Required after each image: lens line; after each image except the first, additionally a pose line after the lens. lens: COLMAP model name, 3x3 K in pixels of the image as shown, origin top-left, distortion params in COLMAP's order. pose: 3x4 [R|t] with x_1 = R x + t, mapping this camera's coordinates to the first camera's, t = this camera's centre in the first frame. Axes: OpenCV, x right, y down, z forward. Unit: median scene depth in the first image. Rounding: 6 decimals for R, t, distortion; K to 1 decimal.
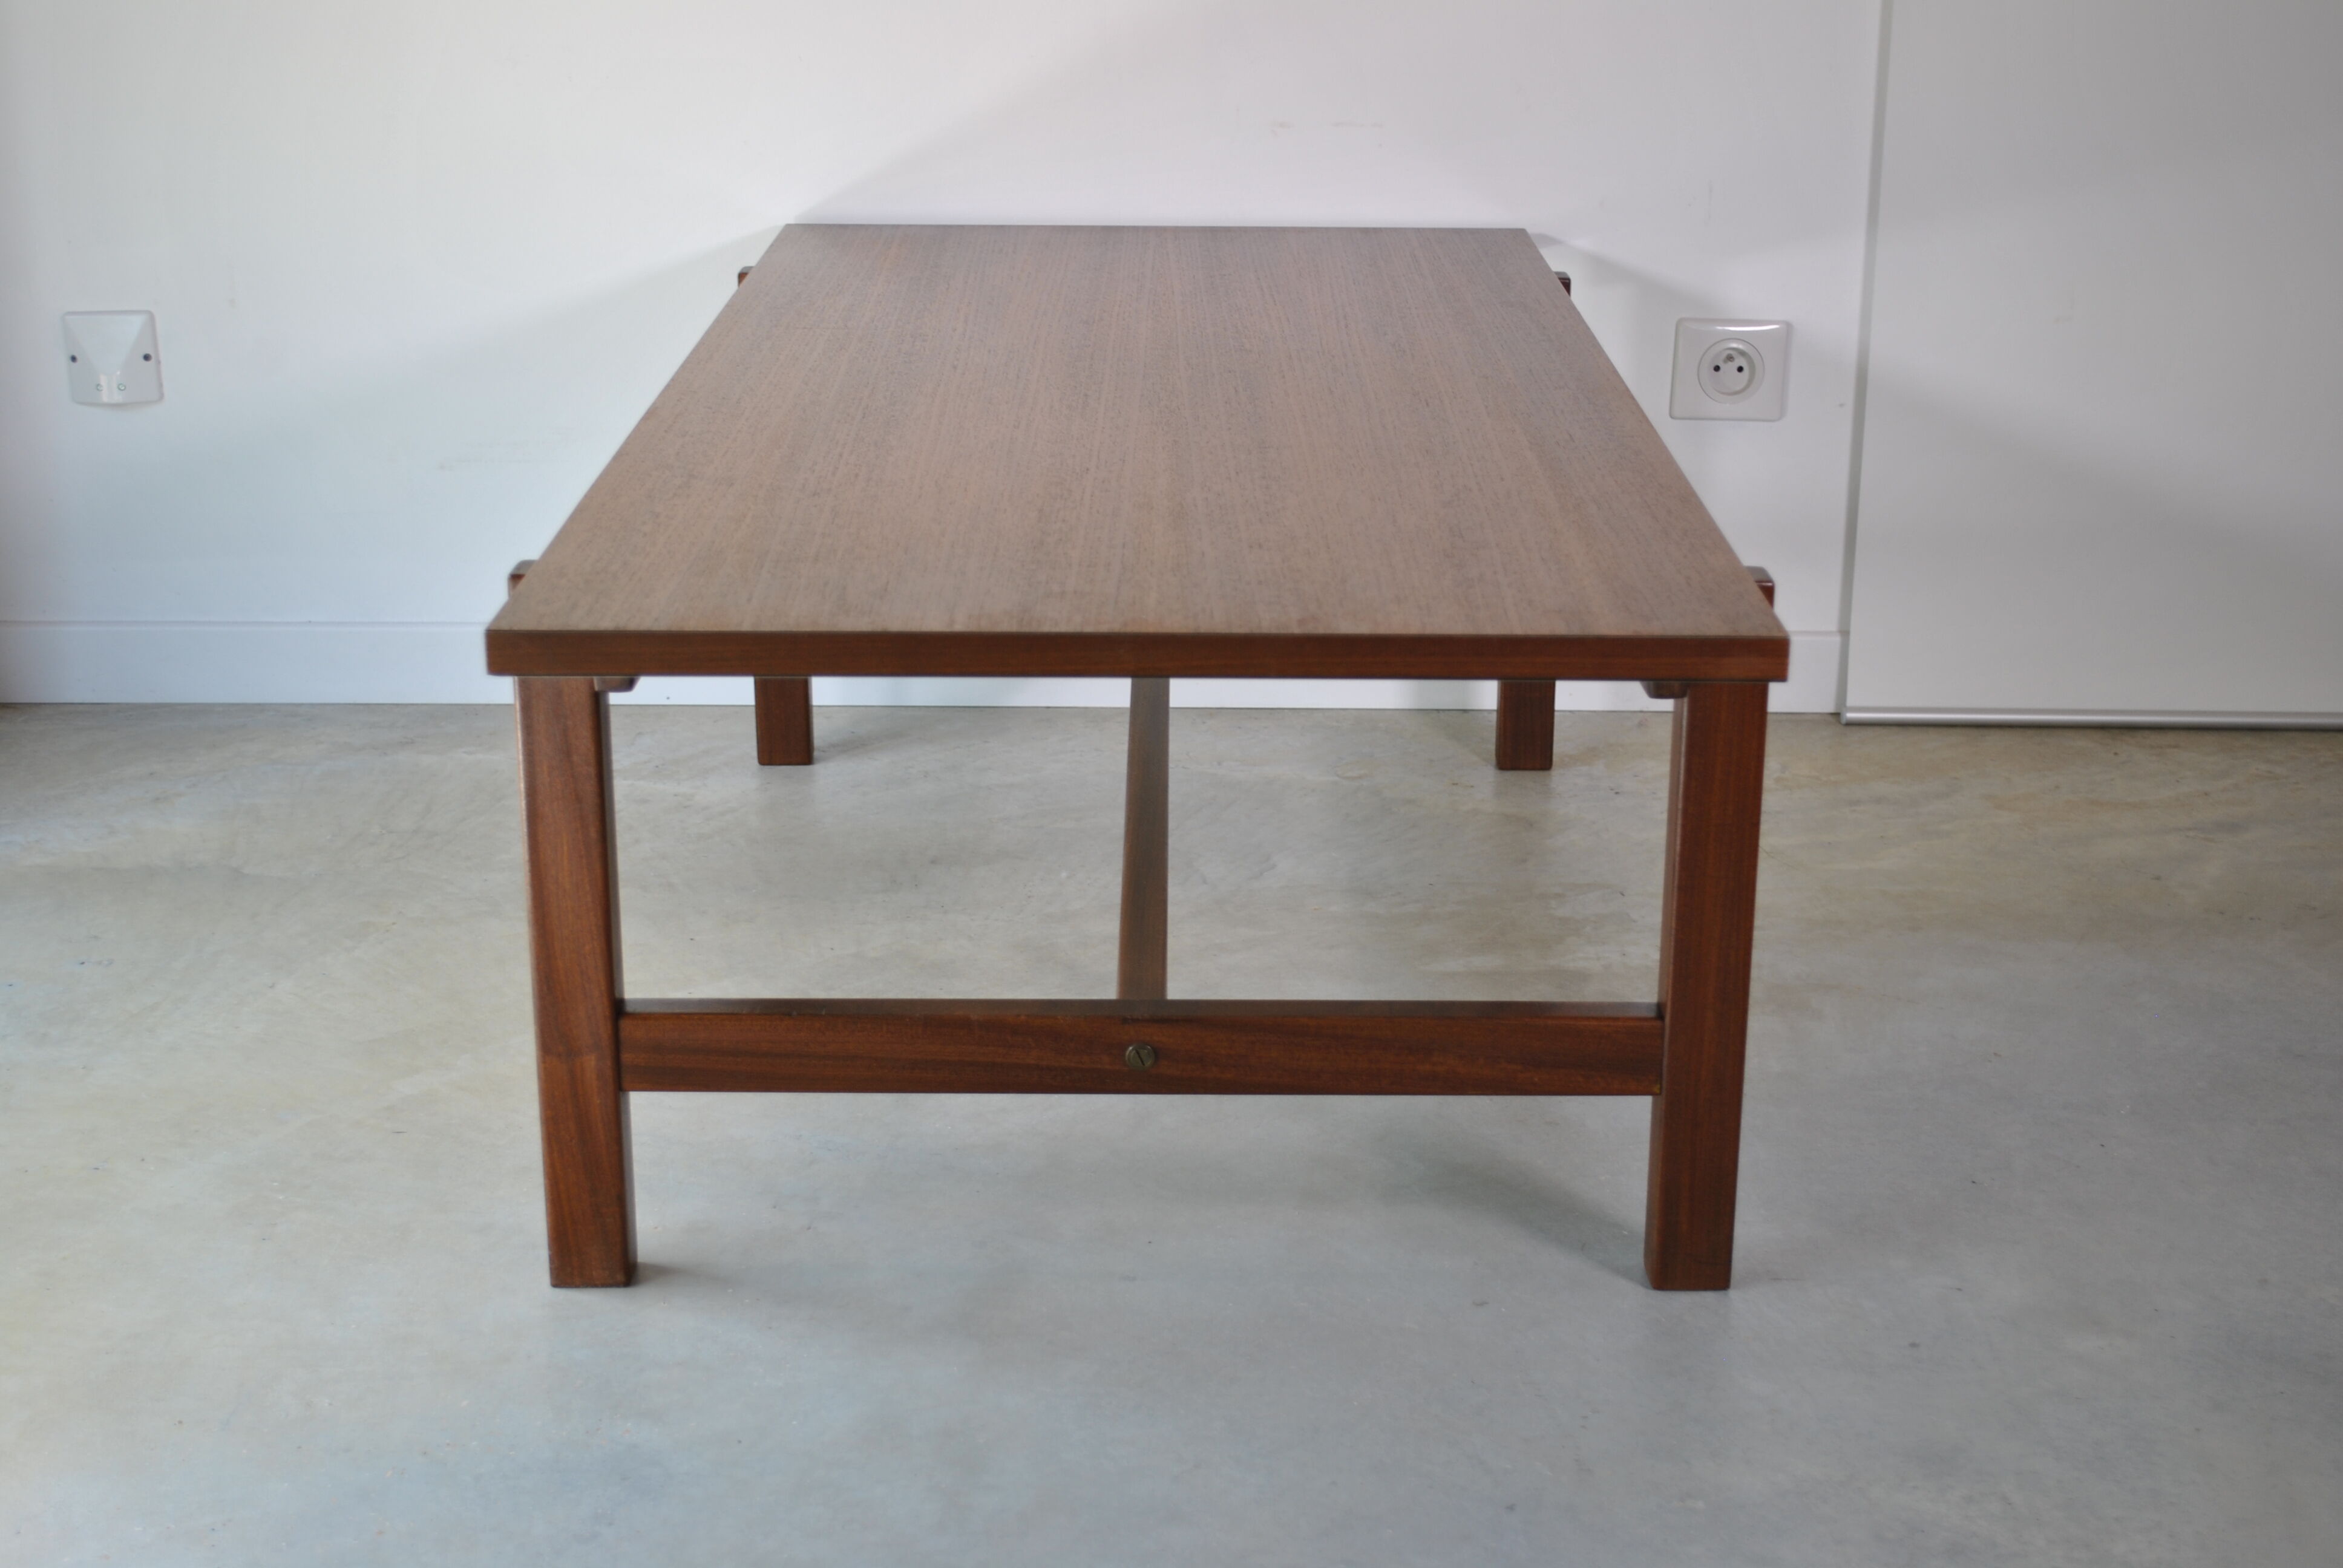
lens RADIAL K [[3198.5, 0, 1181.1], [0, 3198.5, 785.1], [0, 0, 1]] dist [-0.021430, 0.000000]
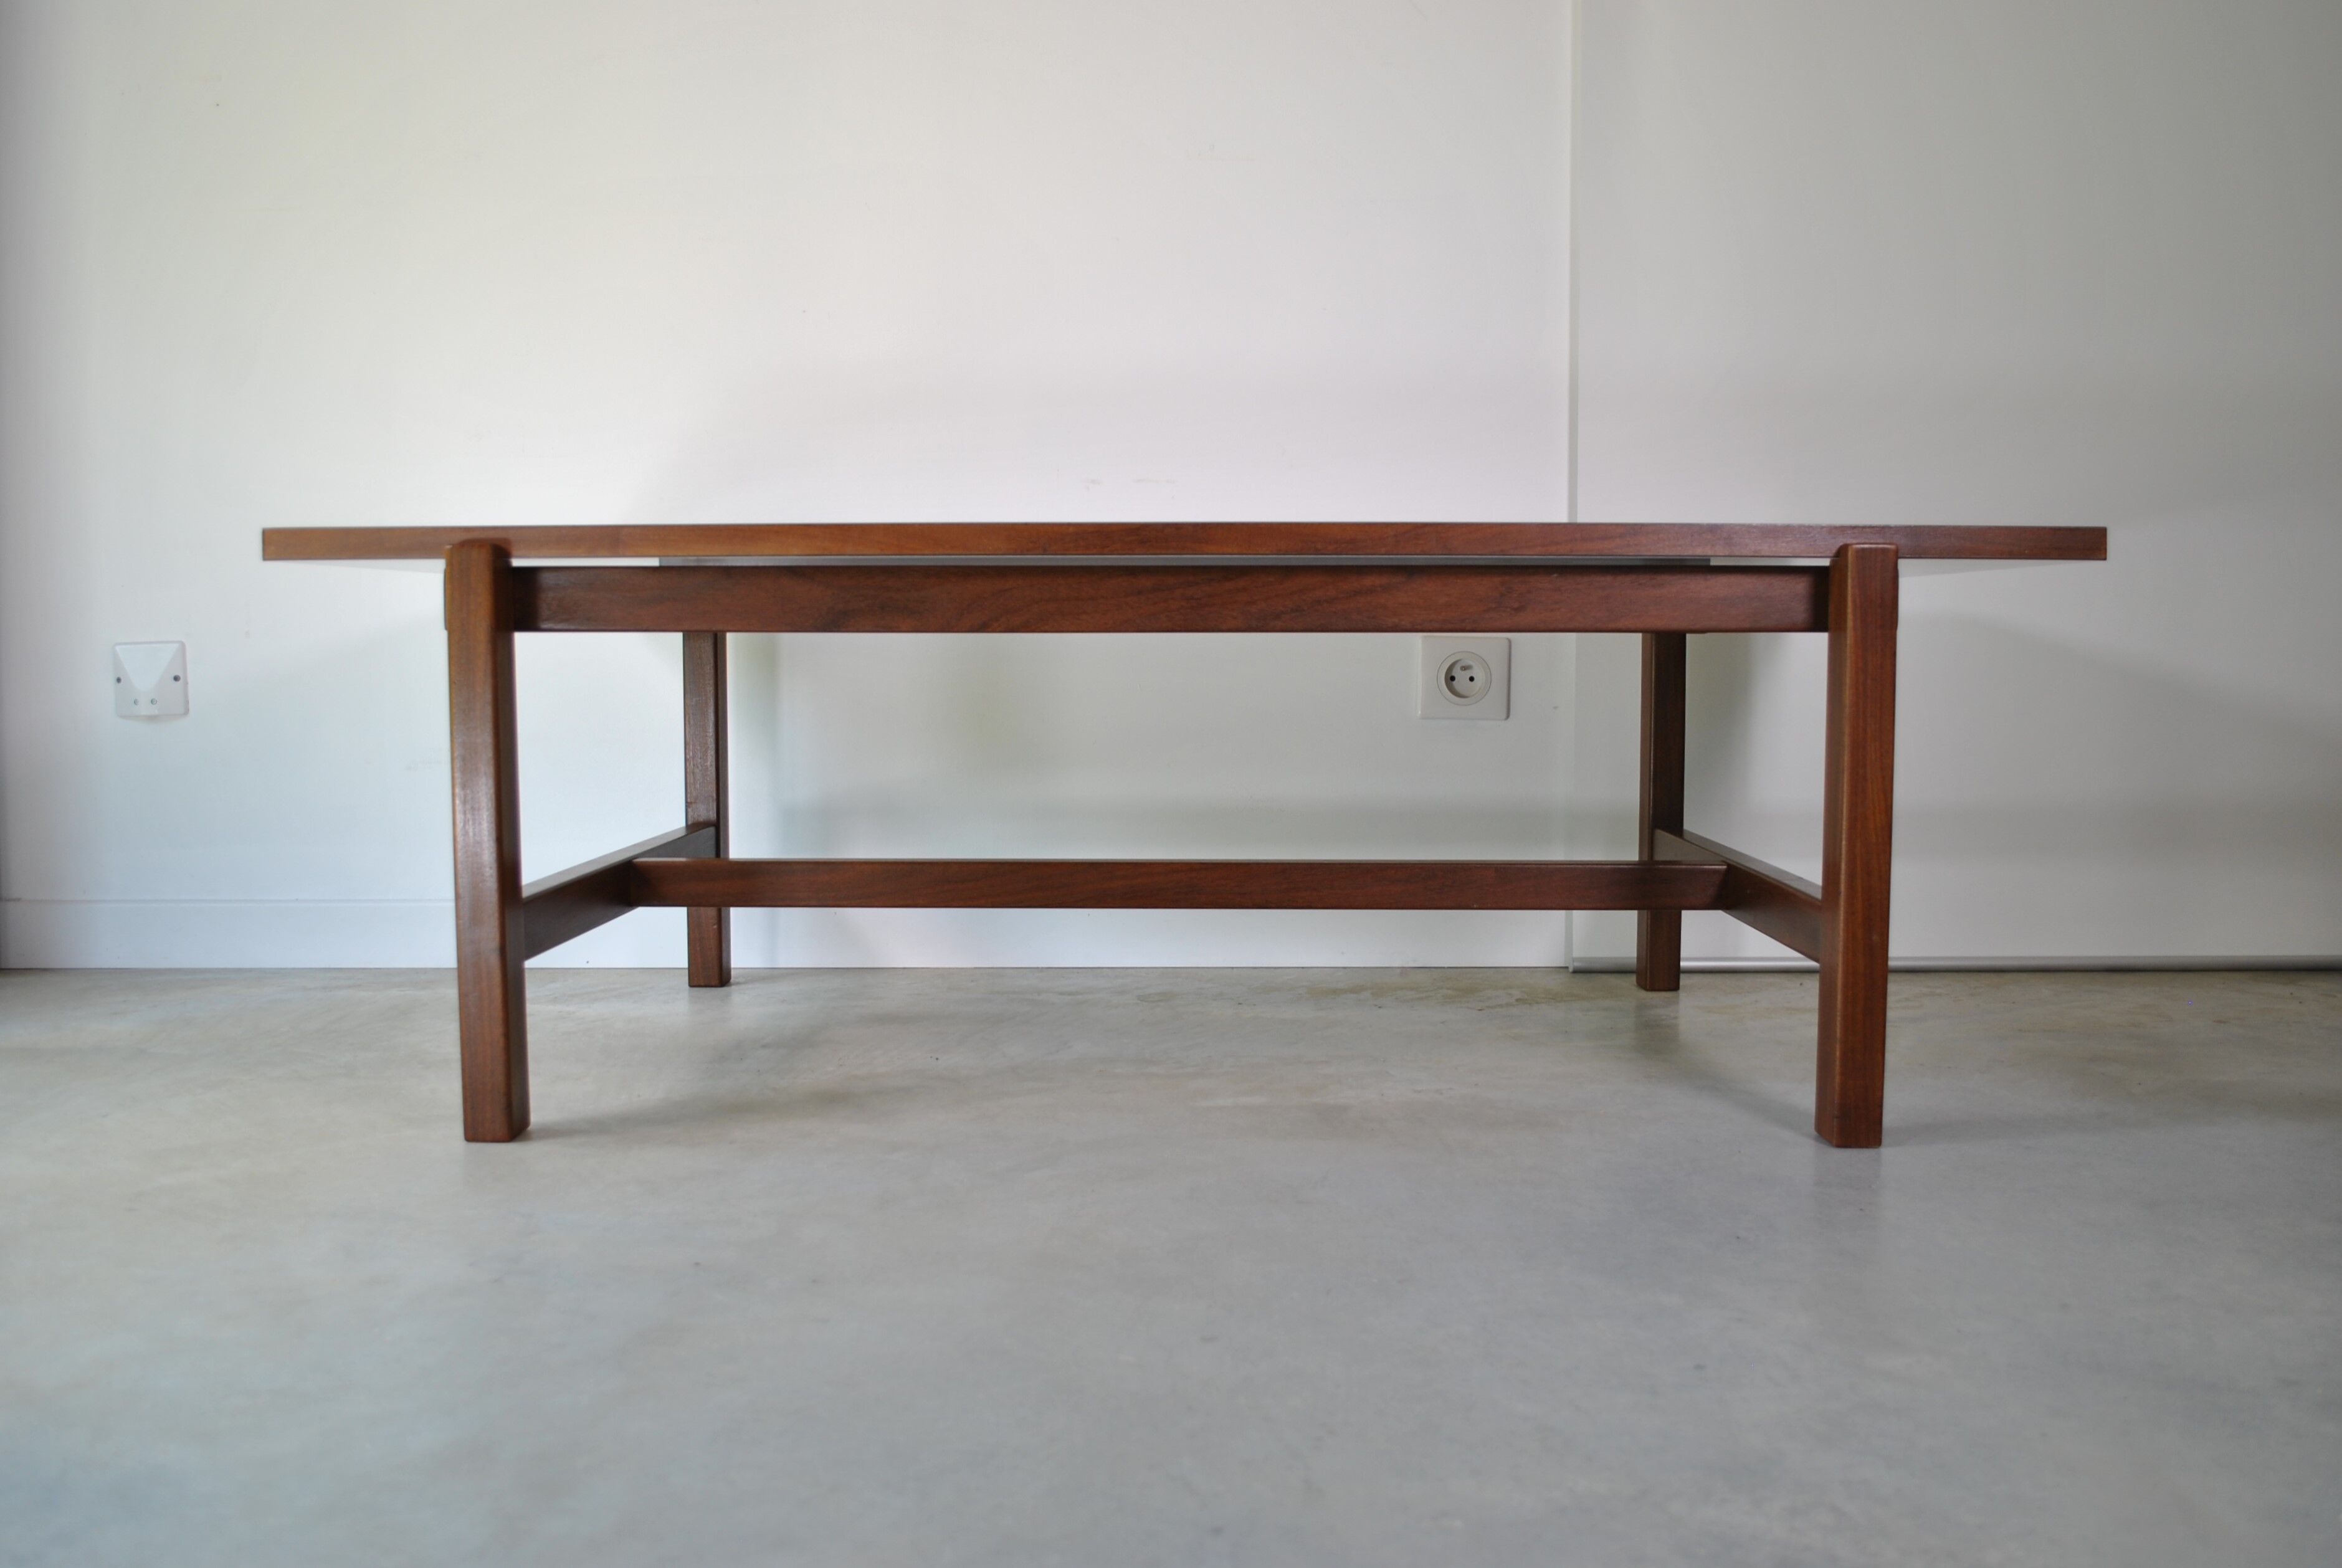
lens RADIAL K [[1985.1, 0, 1173.1], [0, 1985.1, 798.2], [0, 0, 1]] dist [-0.075669, 0.005093]
pose [[0.999847, -0.007169, 0.015936, 0.074620], [0.010756, 0.971227, -0.237912, 0.144188], [-0.013772, 0.238047, 0.971156, 0.424132]]
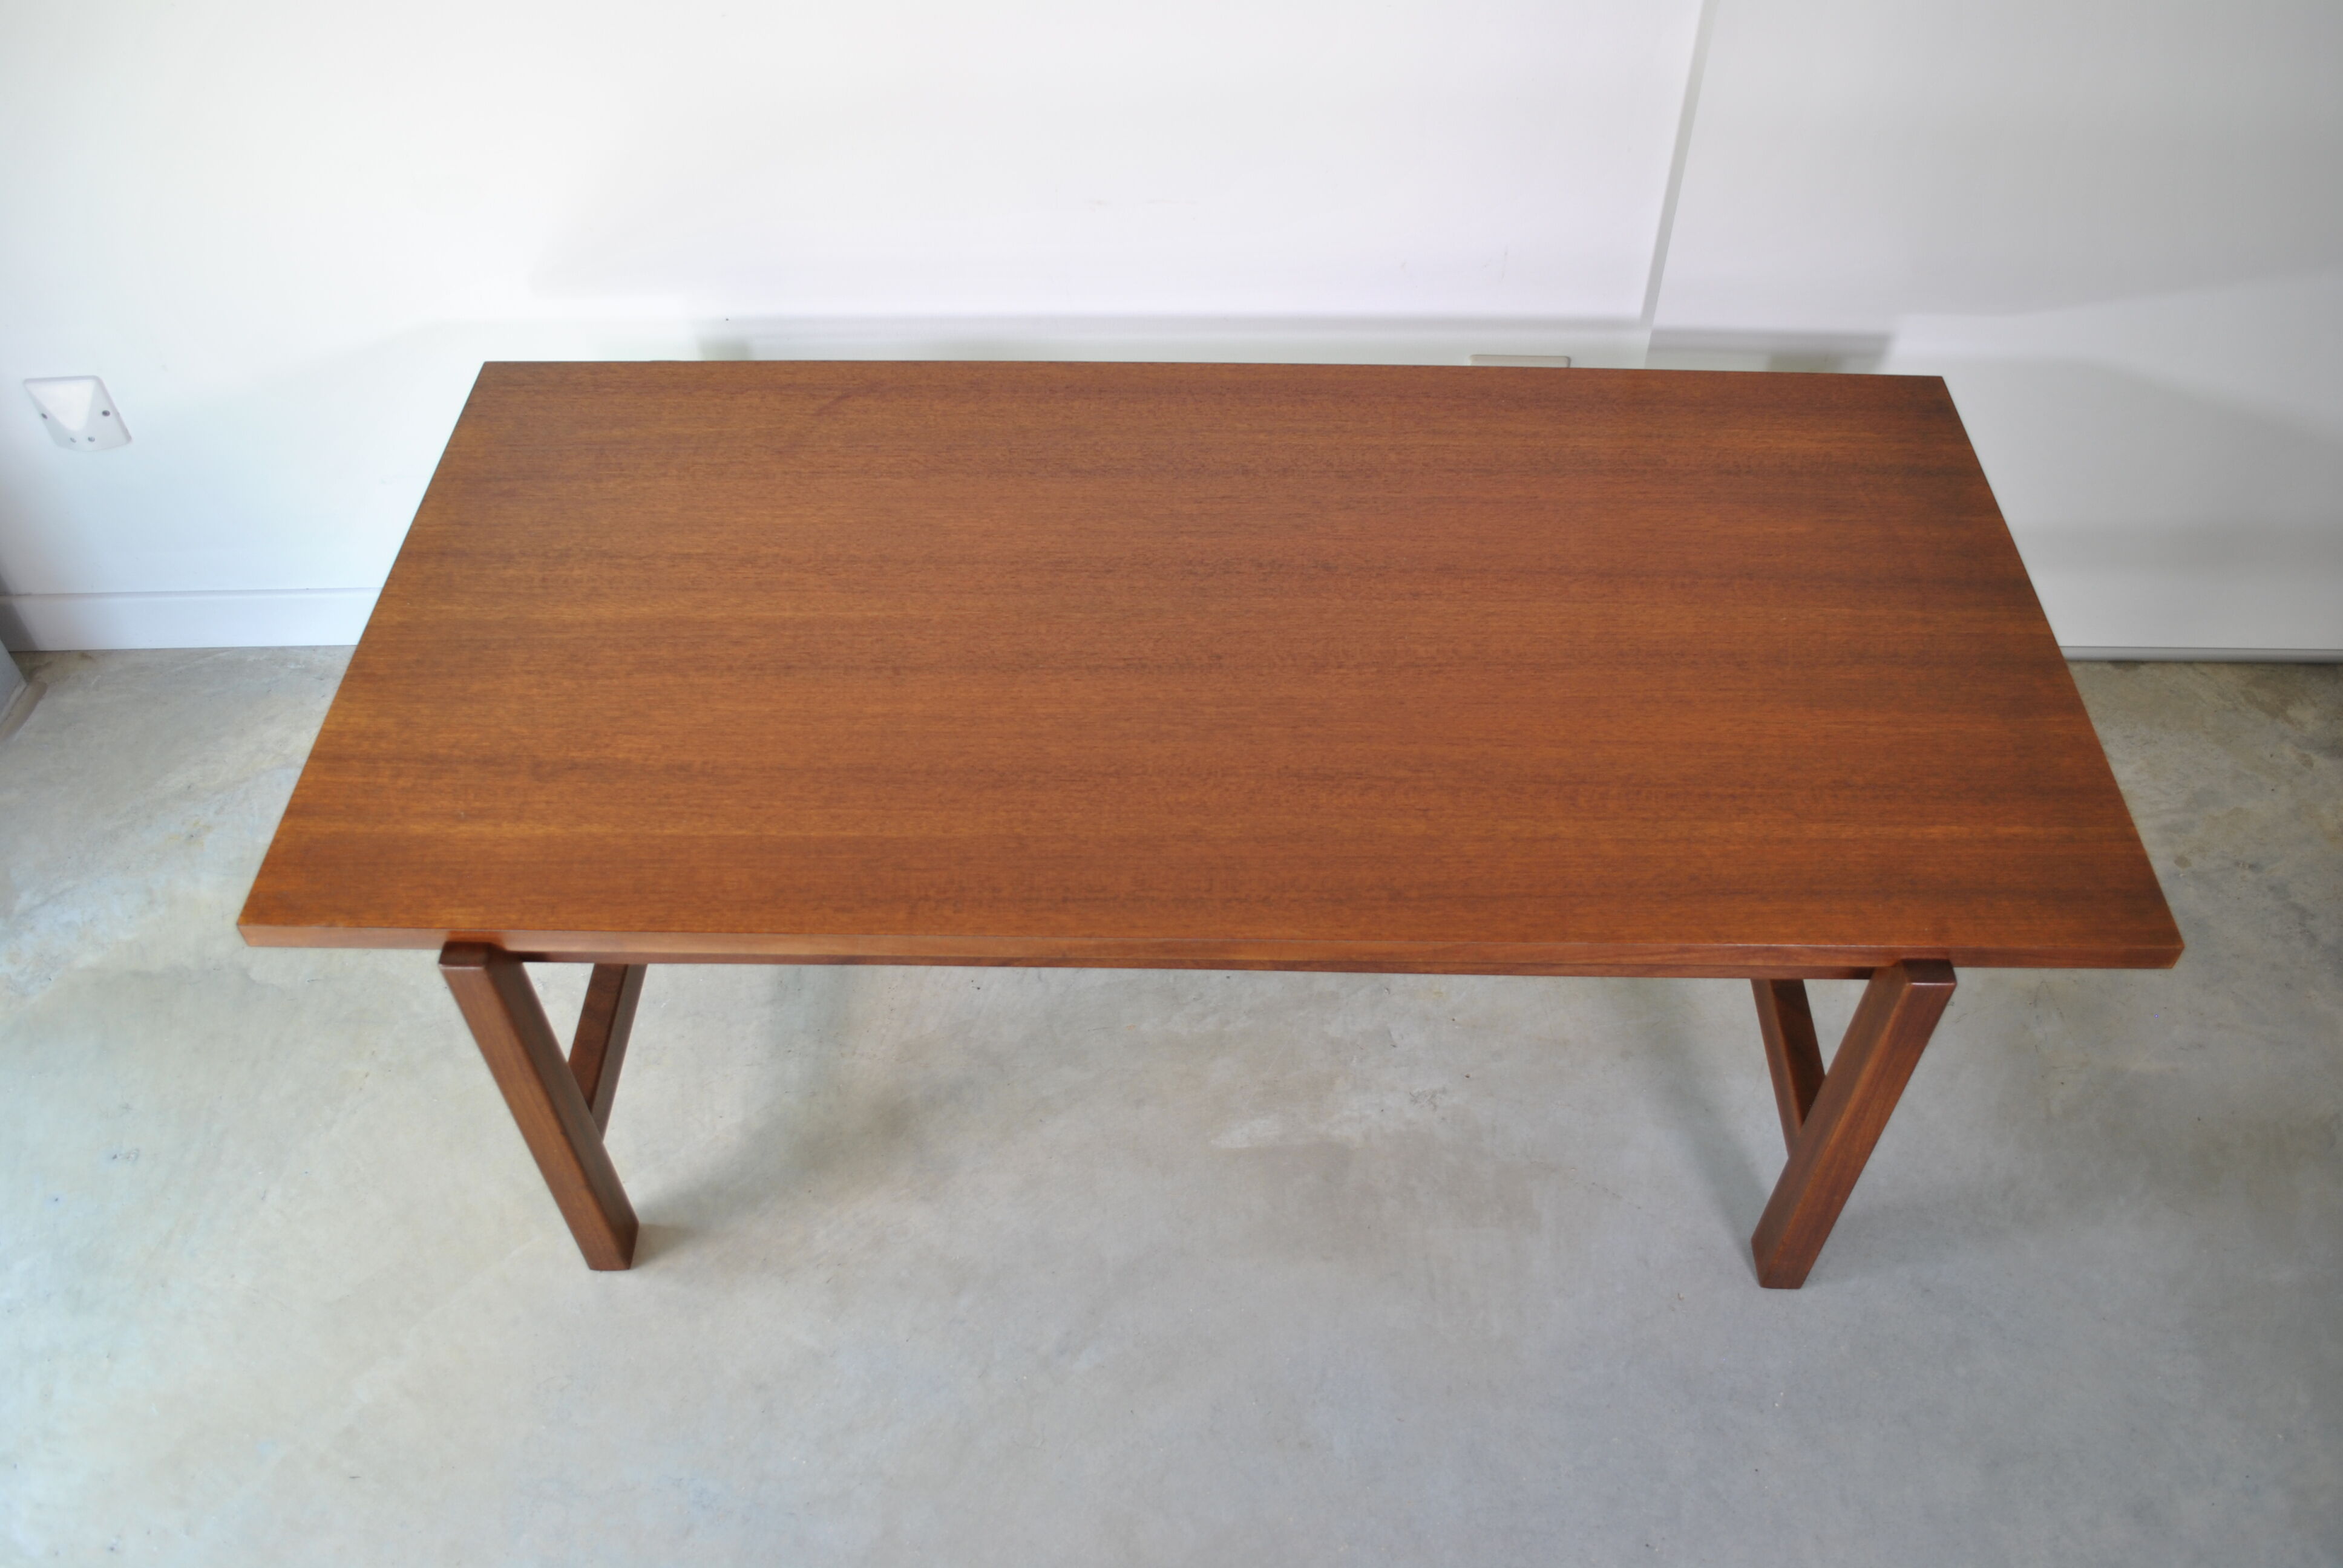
lens RADIAL K [[1865.2, 0, 1168.7], [0, 1865.2, 786.4], [0, 0, 1]] dist [-0.086098, 0.021405]
pose [[0.999884, -0.014772, 0.003638, 0.073348], [0.011166, 0.874999, 0.483996, -0.498376], [-0.010333, -0.483899, 0.875063, 0.571953]]
